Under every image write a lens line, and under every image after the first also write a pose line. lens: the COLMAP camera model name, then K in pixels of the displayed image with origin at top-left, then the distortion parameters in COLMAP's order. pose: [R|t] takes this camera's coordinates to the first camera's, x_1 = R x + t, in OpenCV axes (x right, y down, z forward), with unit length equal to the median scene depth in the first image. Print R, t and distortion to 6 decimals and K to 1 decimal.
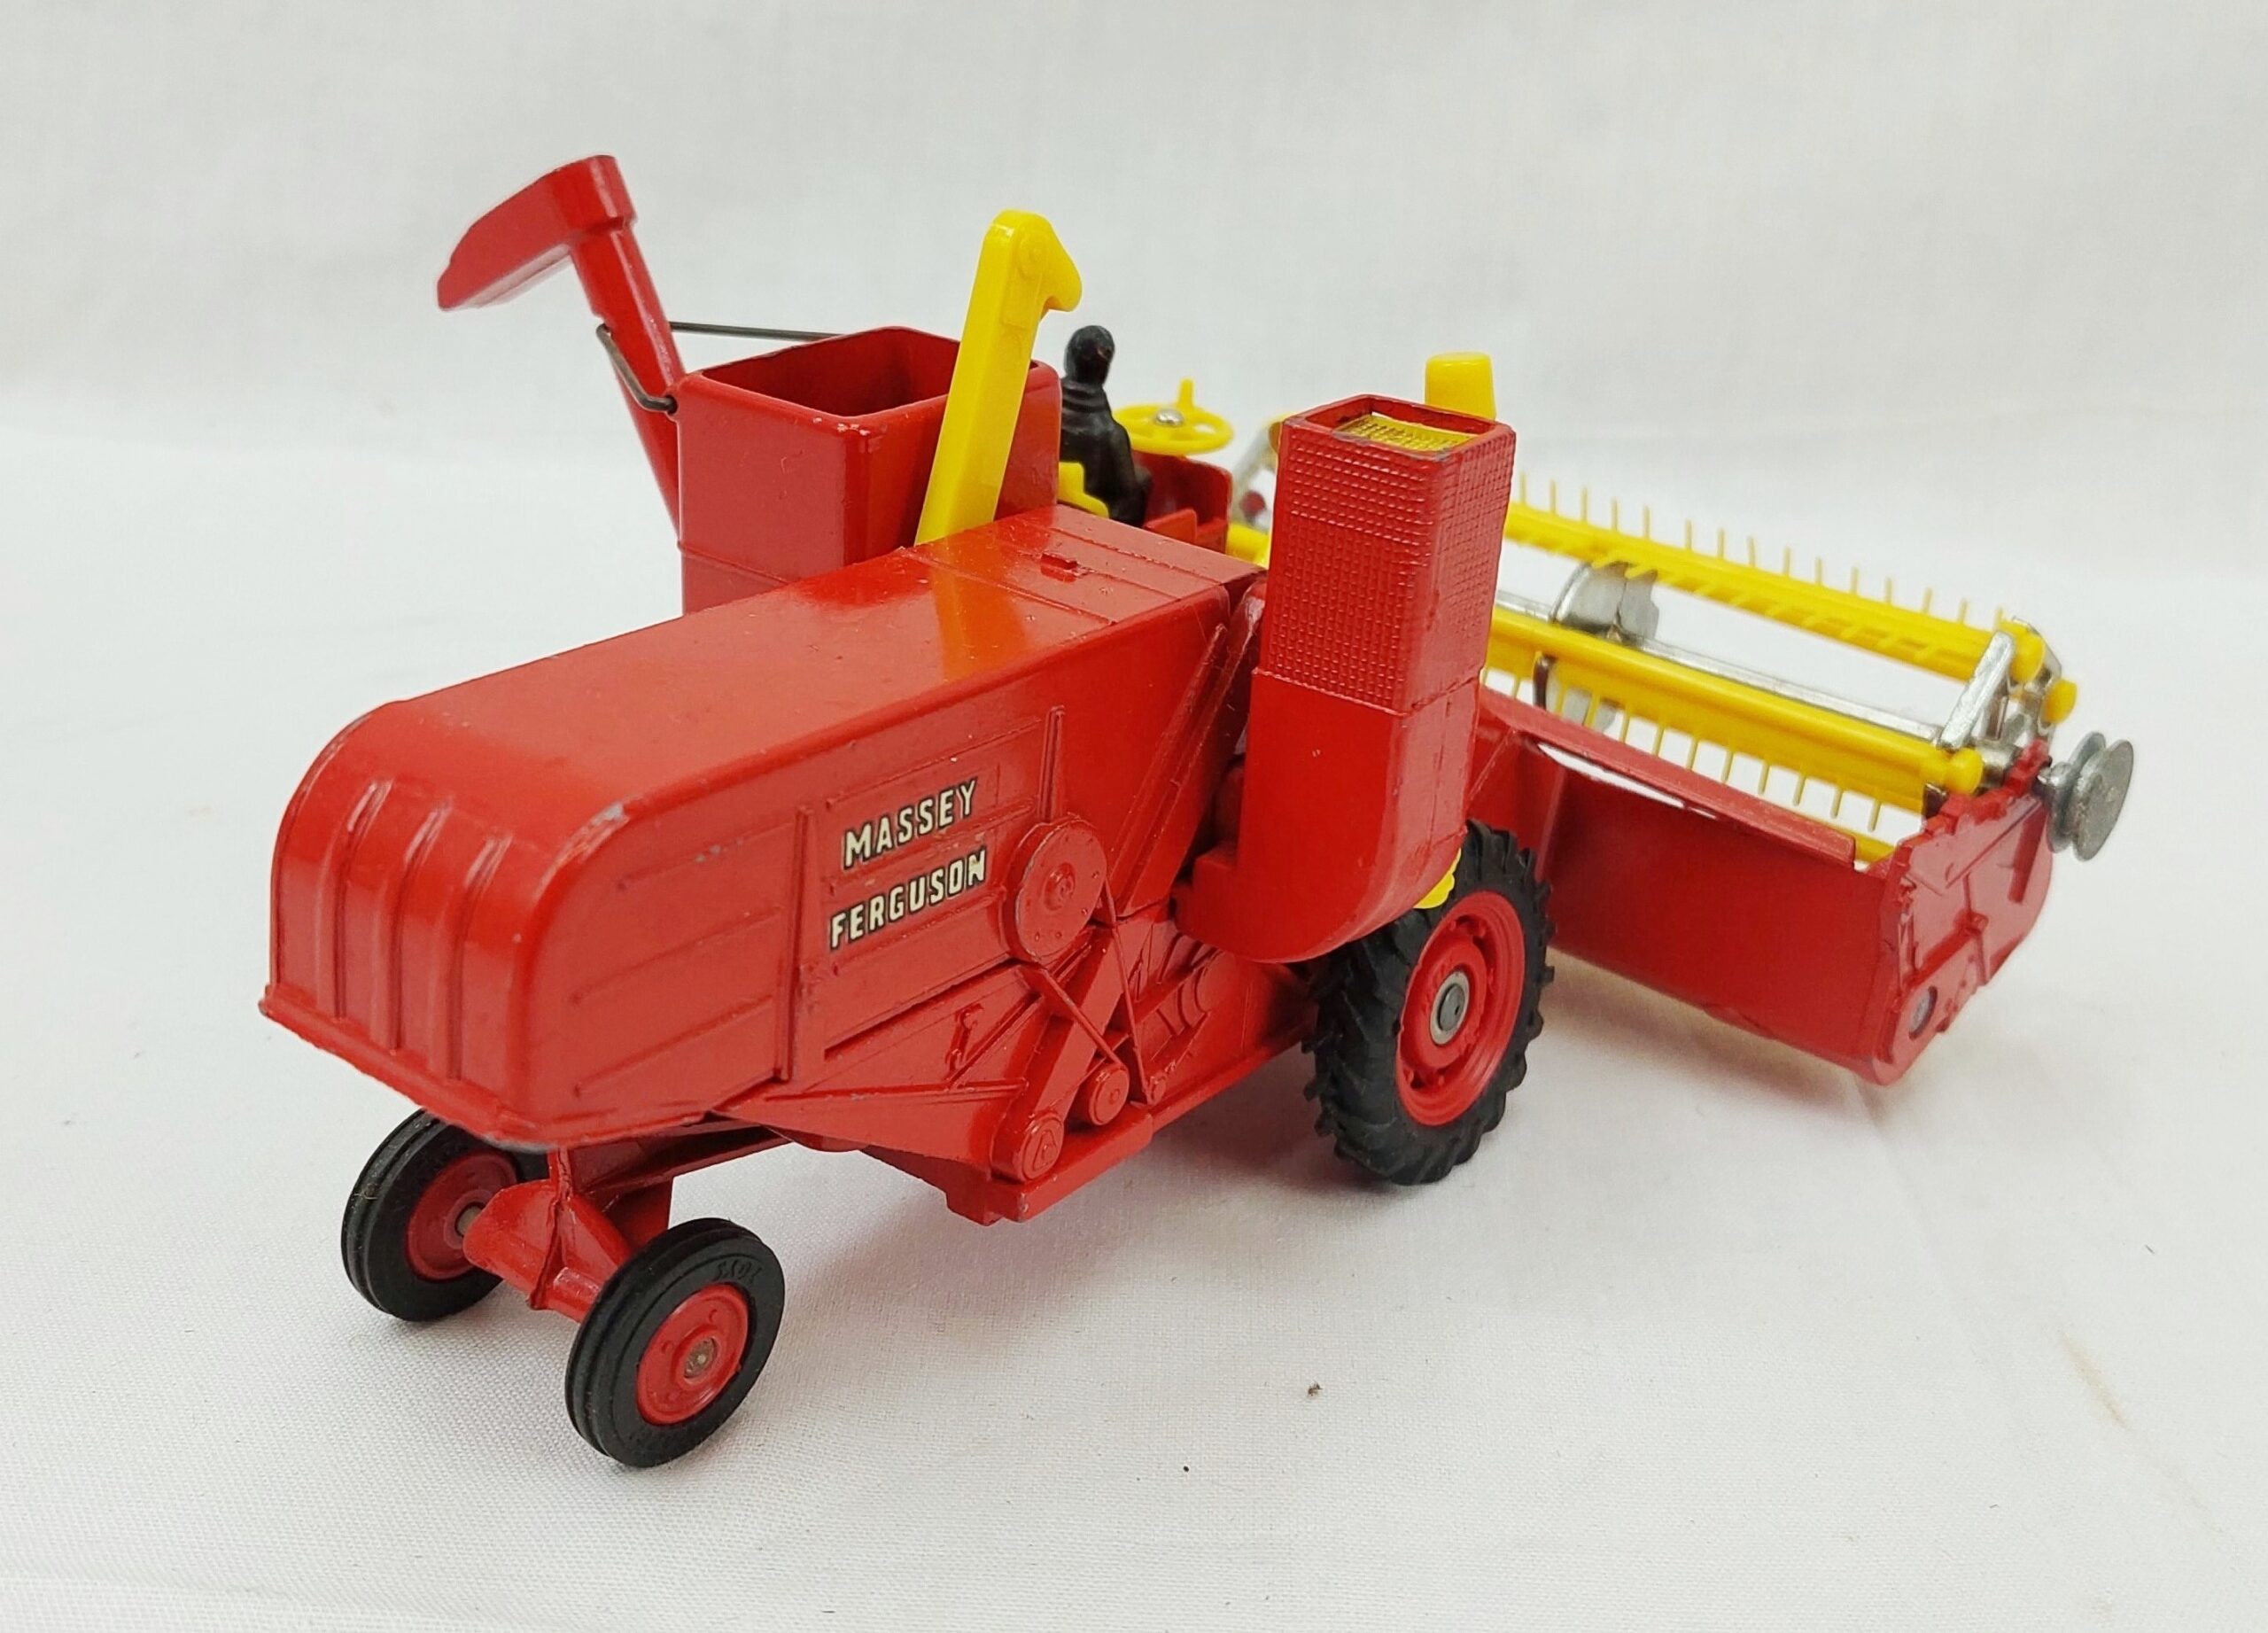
lens RADIAL K [[1740.5, 0, 1134.0], [0, 1740.5, 816.5], [0, 0, 1]] dist [0.059006, -0.002080]
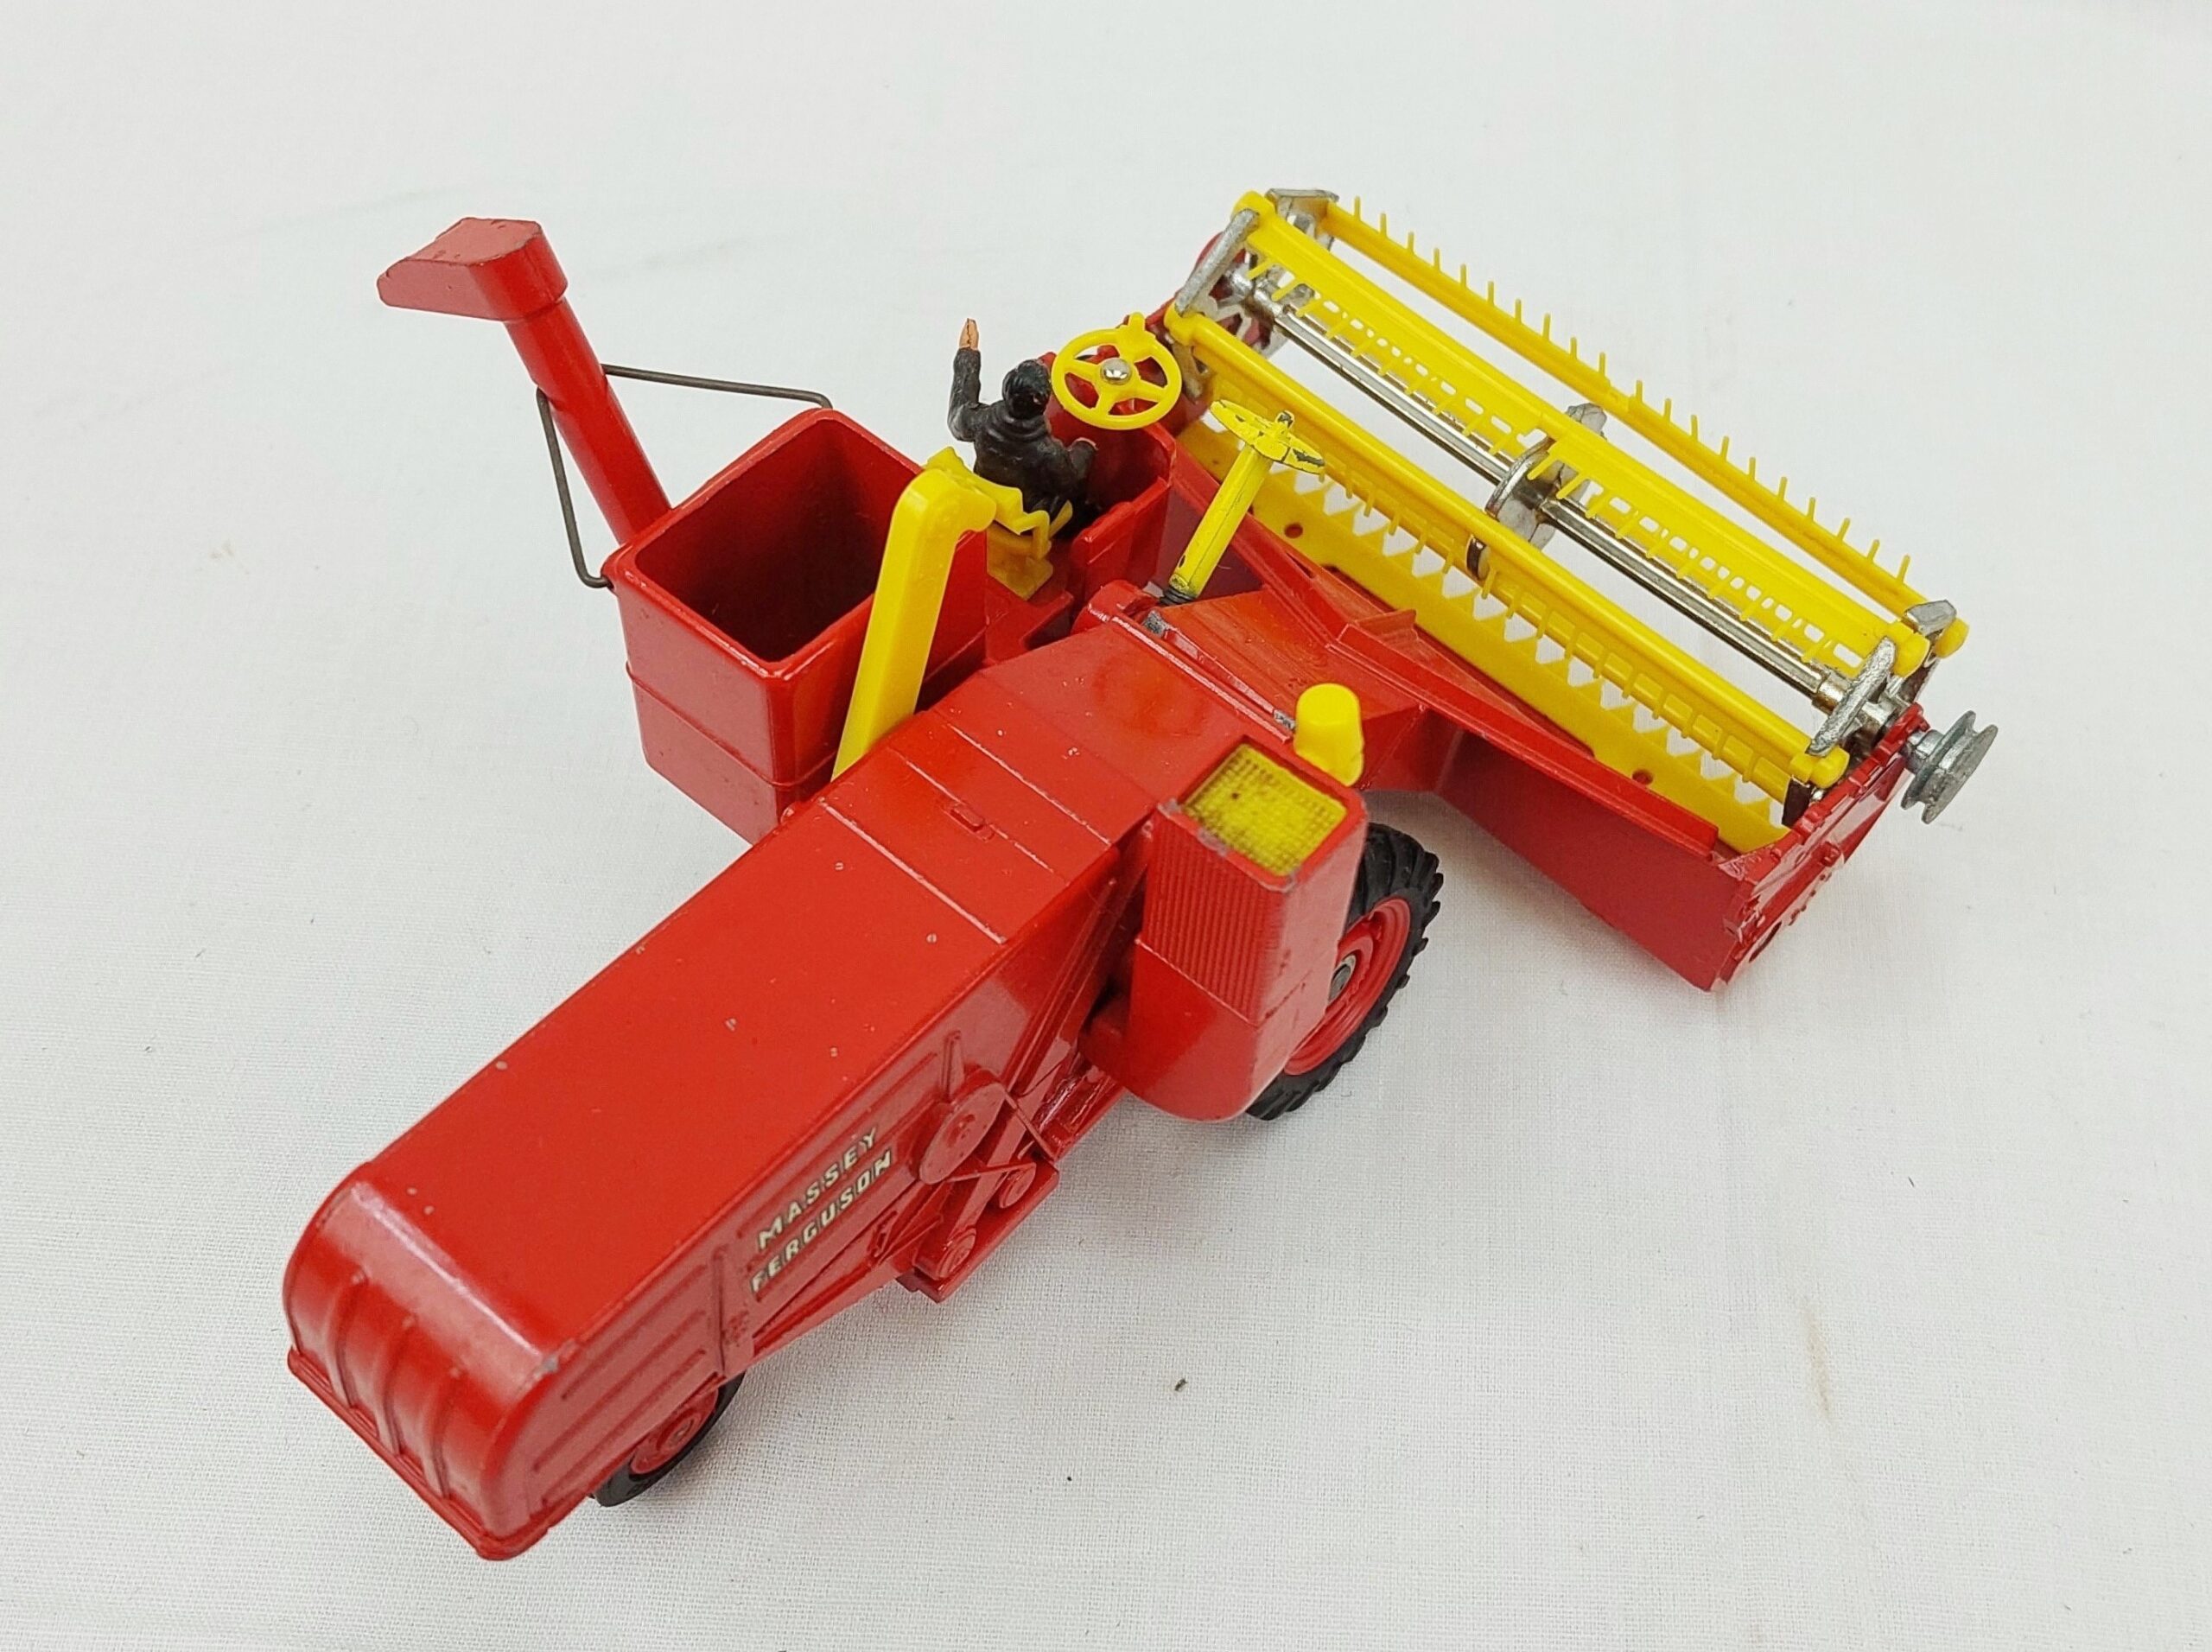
lens RADIAL K [[1600.3, 0, 1106.0], [0, 1600.3, 826.0], [0, 0, 1]] dist [0.071863, 0.000359]
pose [[0.999416, 0.030658, -0.015096, 0.055833], [-0.024060, 0.944968, 0.326278, -0.433659], [0.024268, -0.325724, 0.945153, 0.040032]]
